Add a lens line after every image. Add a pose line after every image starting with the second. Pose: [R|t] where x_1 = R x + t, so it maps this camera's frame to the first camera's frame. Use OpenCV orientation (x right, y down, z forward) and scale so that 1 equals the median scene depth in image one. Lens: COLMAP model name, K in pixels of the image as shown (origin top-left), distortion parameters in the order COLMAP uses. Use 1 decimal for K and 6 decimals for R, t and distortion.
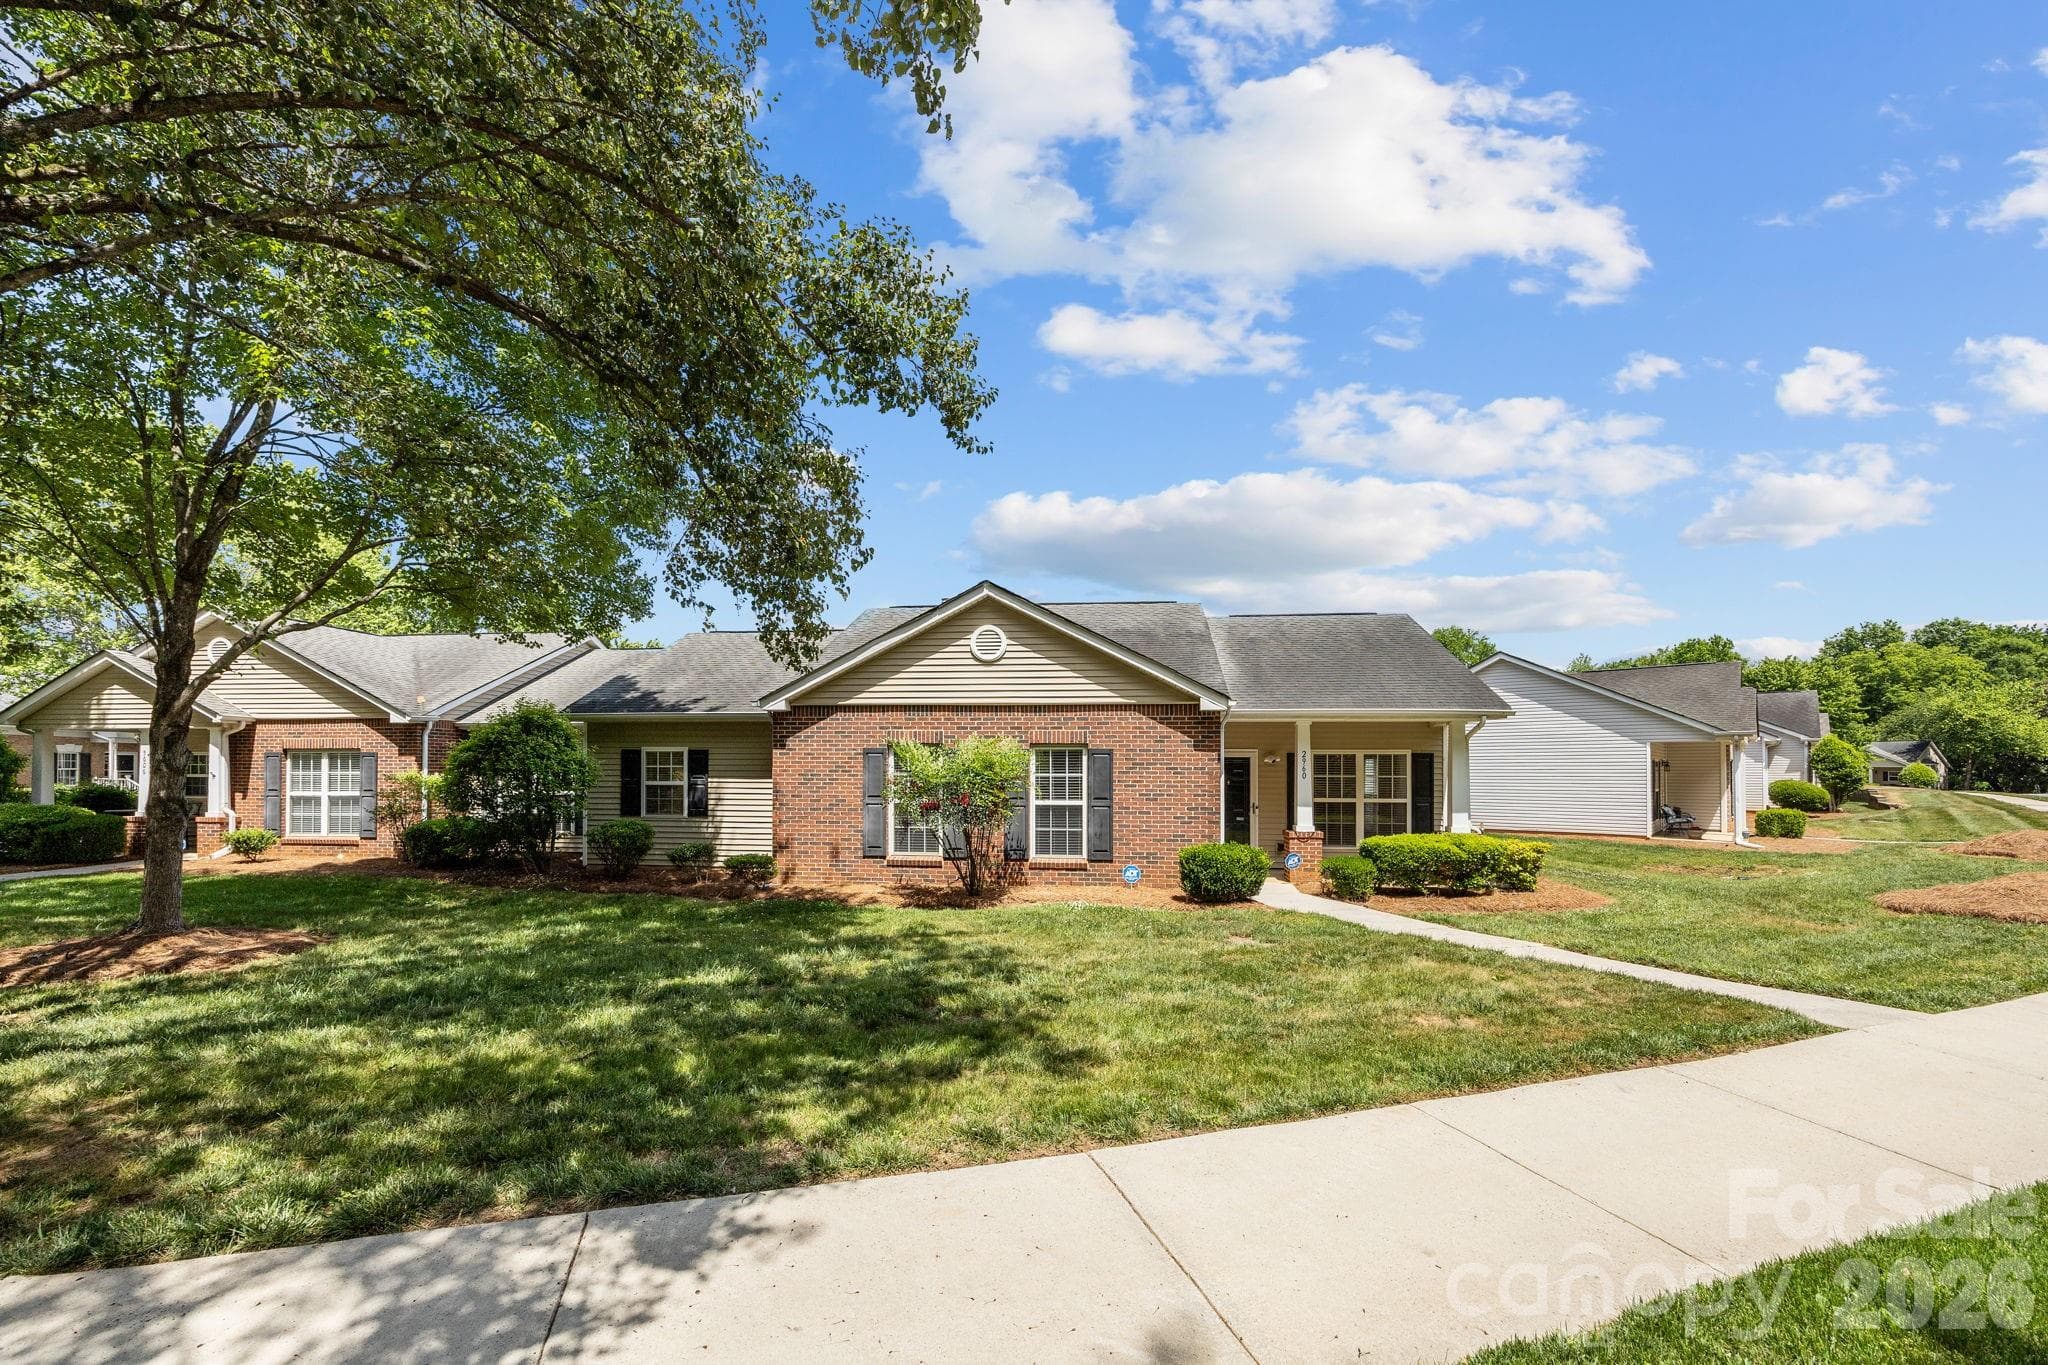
lens RADIAL K [[808.5, 0, 1033.0], [0, 808.5, 767.7], [0, 0, 1]] dist [-0.002131, -0.000139]
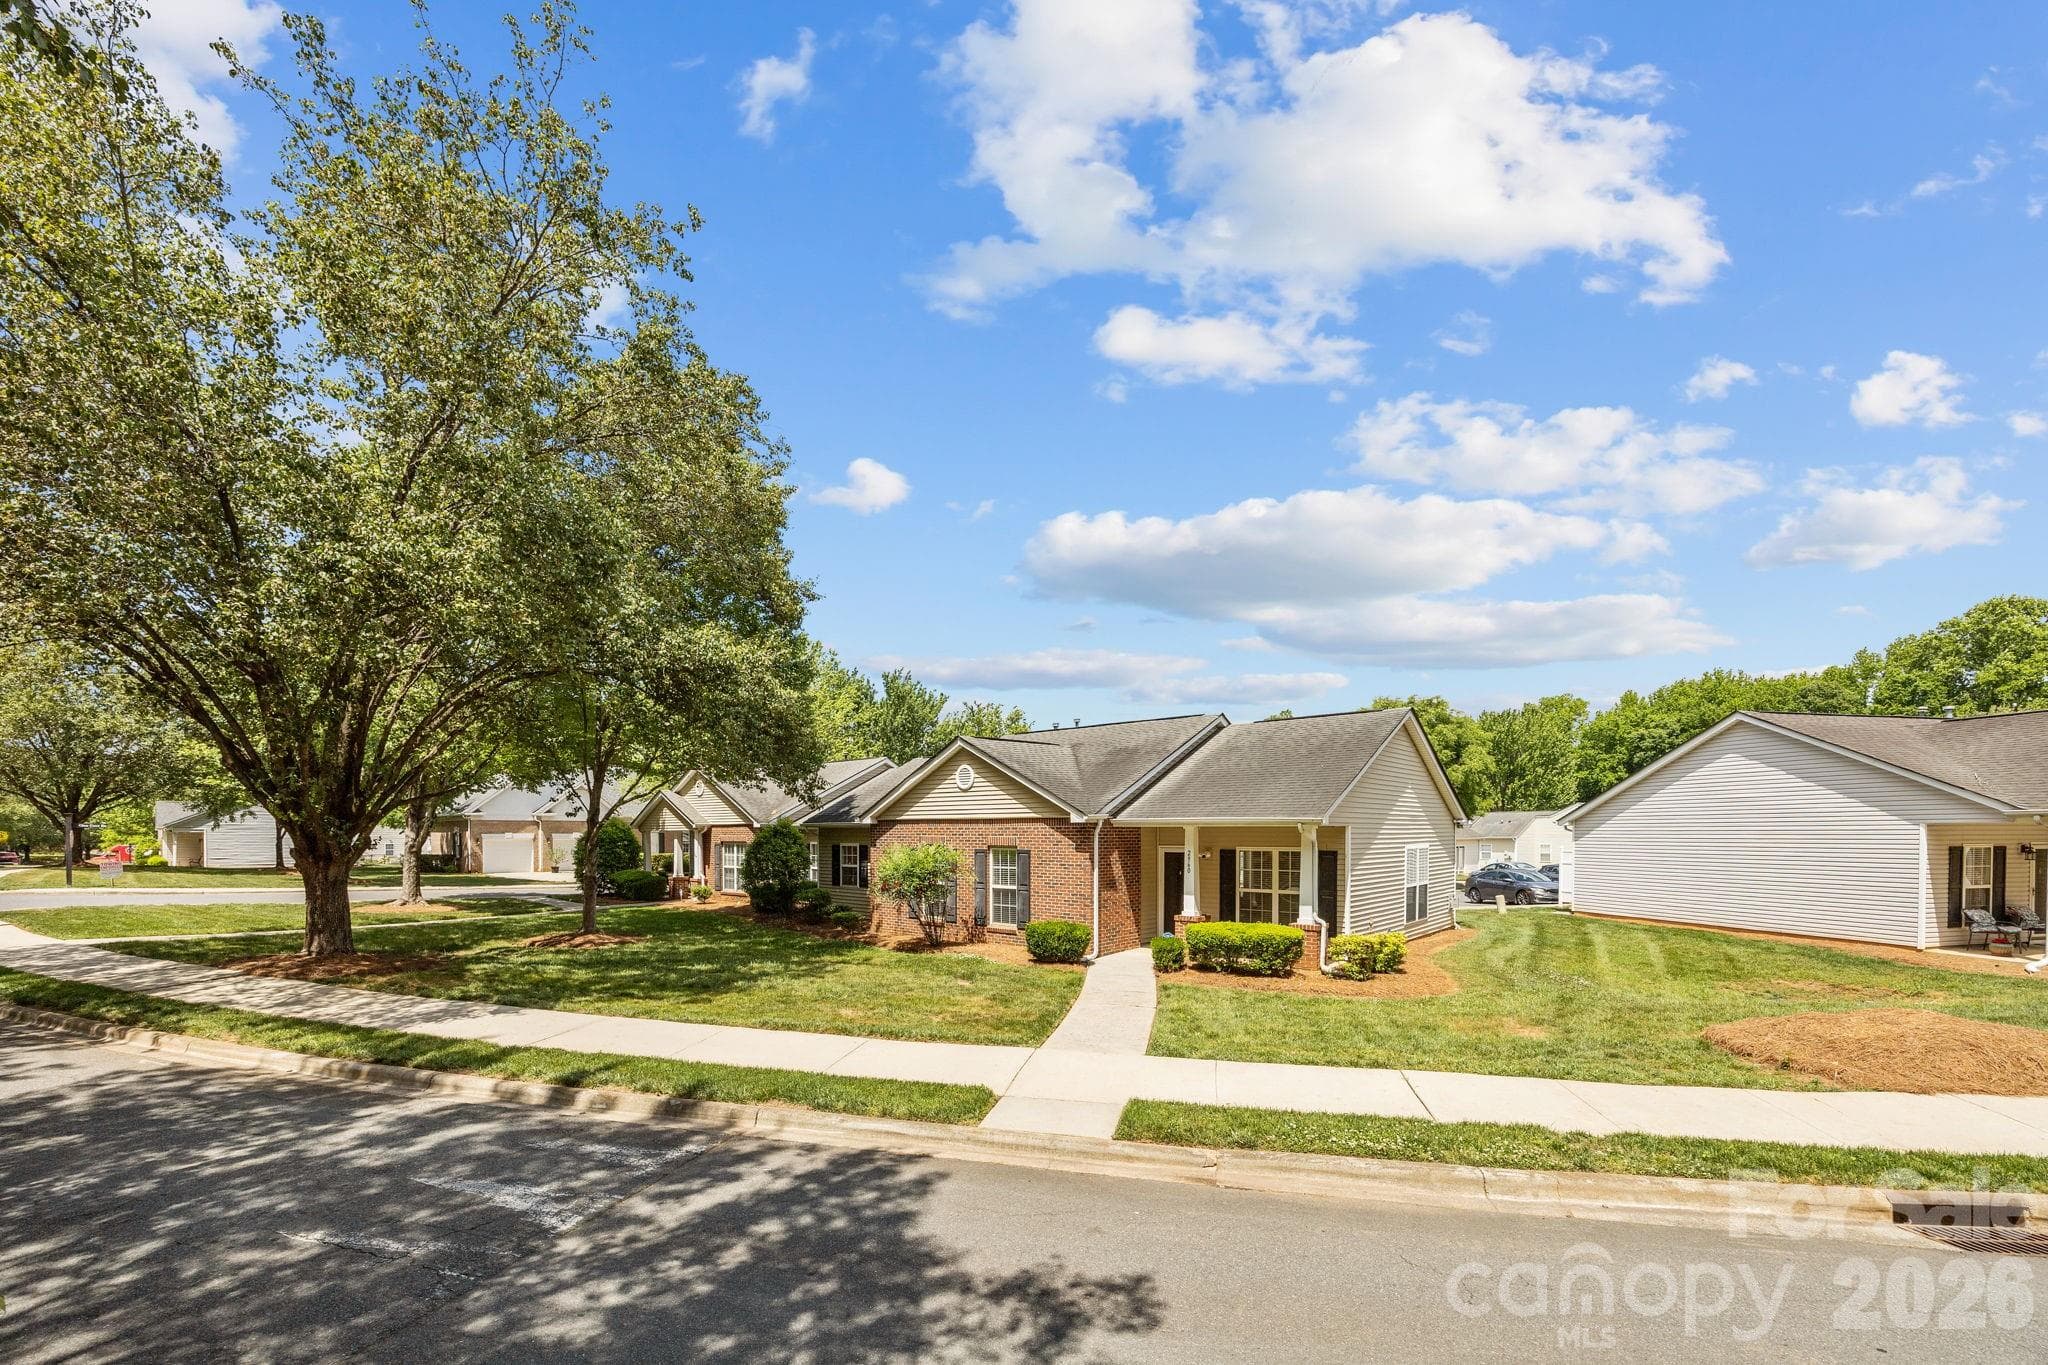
lens RADIAL K [[833.7, 0, 1034.0], [0, 833.7, 867.7], [0, 0, 1]] dist [0.000112, -0.000131]
pose [[0.827363, 0.019080, -0.561344, 0.872685], [0.007374, 0.998968, 0.044824, -0.054350], [0.561620, -0.041225, 0.826368, -0.181079]]
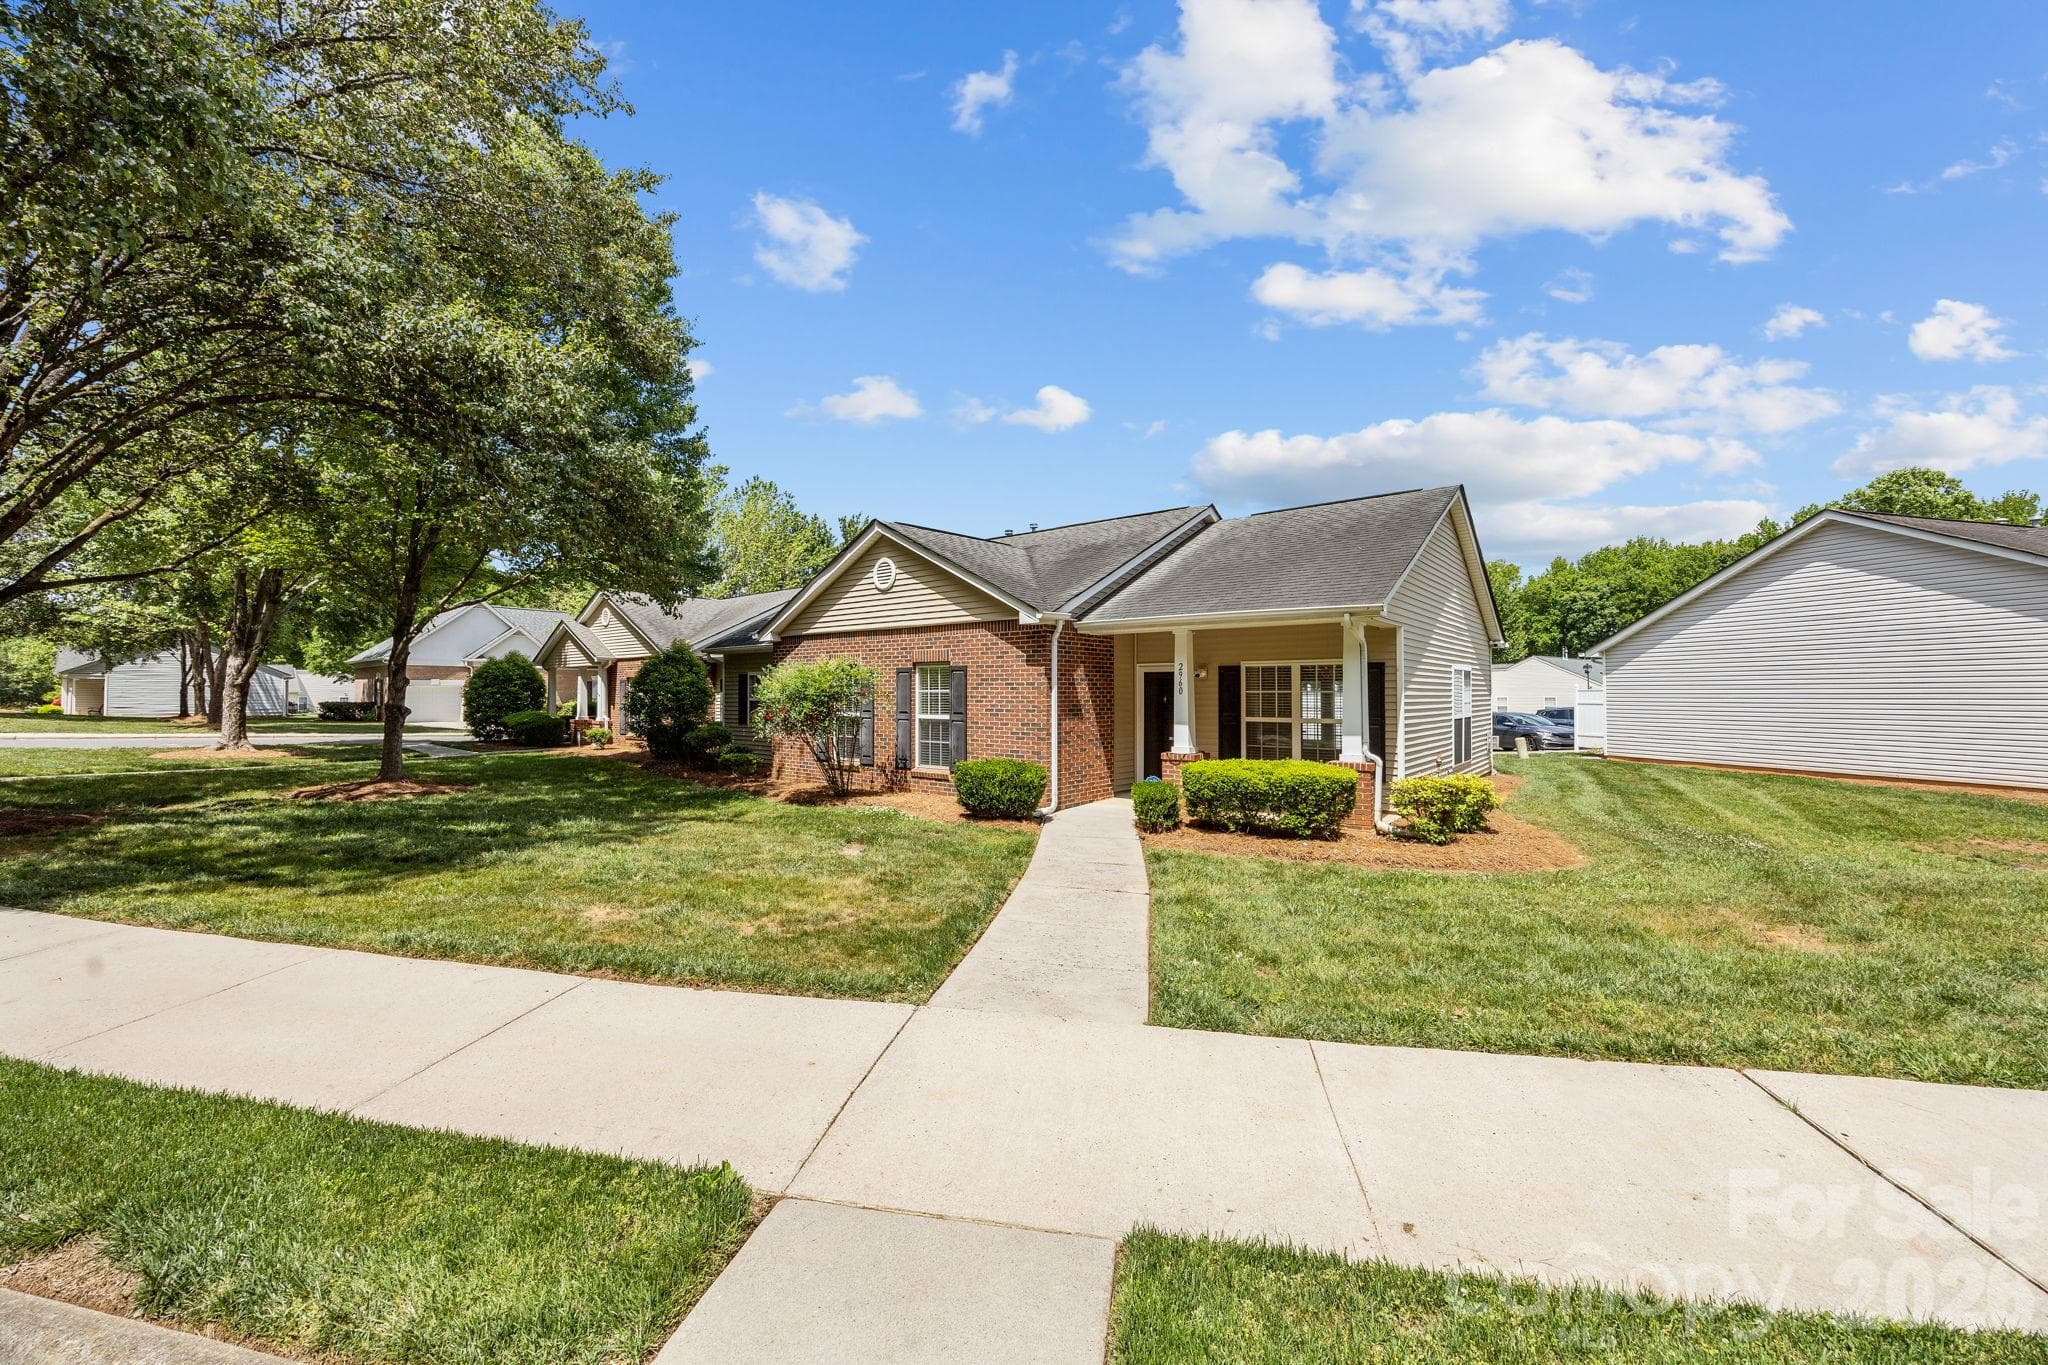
lens RADIAL K [[777.7, 0, 1029.4], [0, 777.7, 684.9], [0, 0, 1]] dist [-0.000519, -0.000058]
pose [[0.845911, -0.008799, -0.533251, 0.669857], [0.005334, 0.999953, -0.008039, 0.009368], [0.533297, 0.003956, 0.845919, 0.185491]]
